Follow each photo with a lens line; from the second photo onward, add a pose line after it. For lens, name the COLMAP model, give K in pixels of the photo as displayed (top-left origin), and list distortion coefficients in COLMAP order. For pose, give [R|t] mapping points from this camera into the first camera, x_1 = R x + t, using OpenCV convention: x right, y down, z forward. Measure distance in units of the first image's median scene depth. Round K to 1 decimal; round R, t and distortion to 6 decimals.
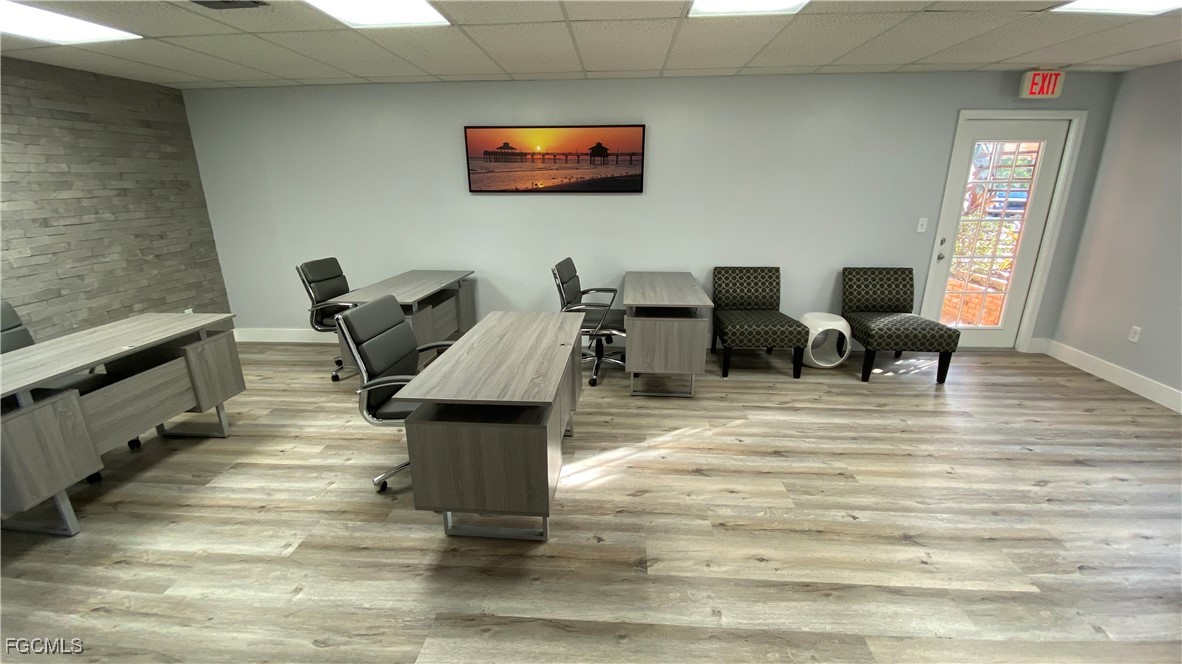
lens RADIAL K [[476.5, 0, 591.0], [0, 476.5, 332.0], [0, 0, 1]] dist [0.061784, -0.045059]
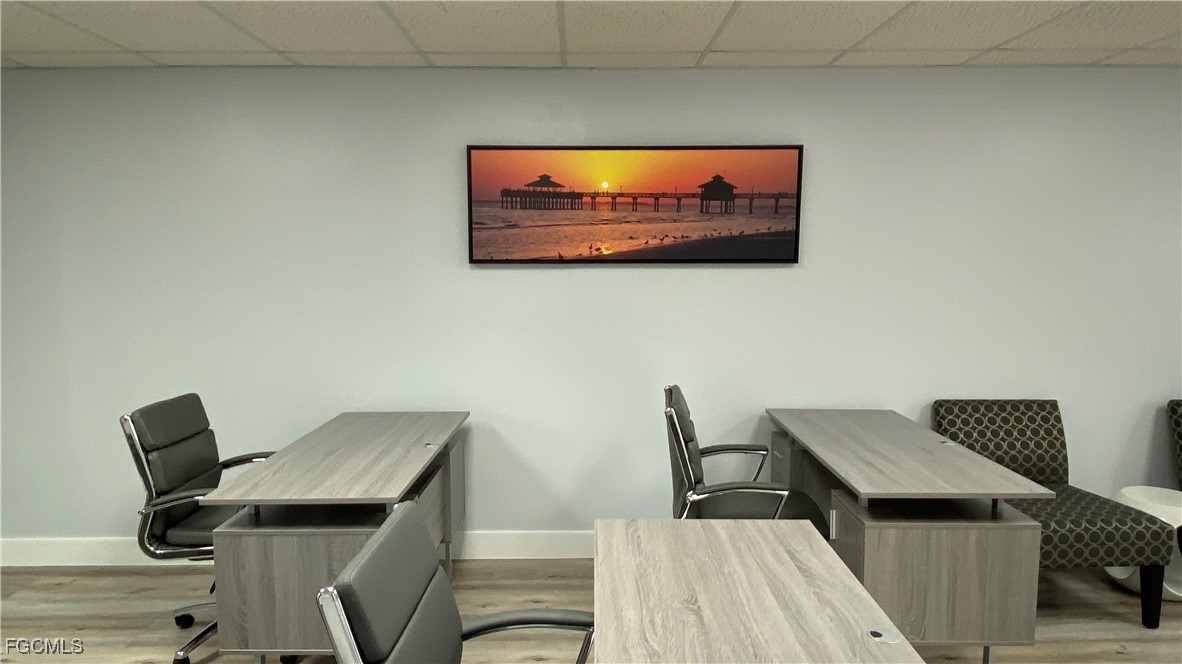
lens RADIAL K [[761.4, 0, 587.6], [0, 761.4, 330.7], [0, 0, 1]] dist [0.105860, -0.115698]
pose [[0.996968, -0.005133, 0.077640, -0.196710], [0.020061, 0.981046, -0.192733, -0.057304], [-0.075179, 0.193706, 0.978175, 0.195249]]
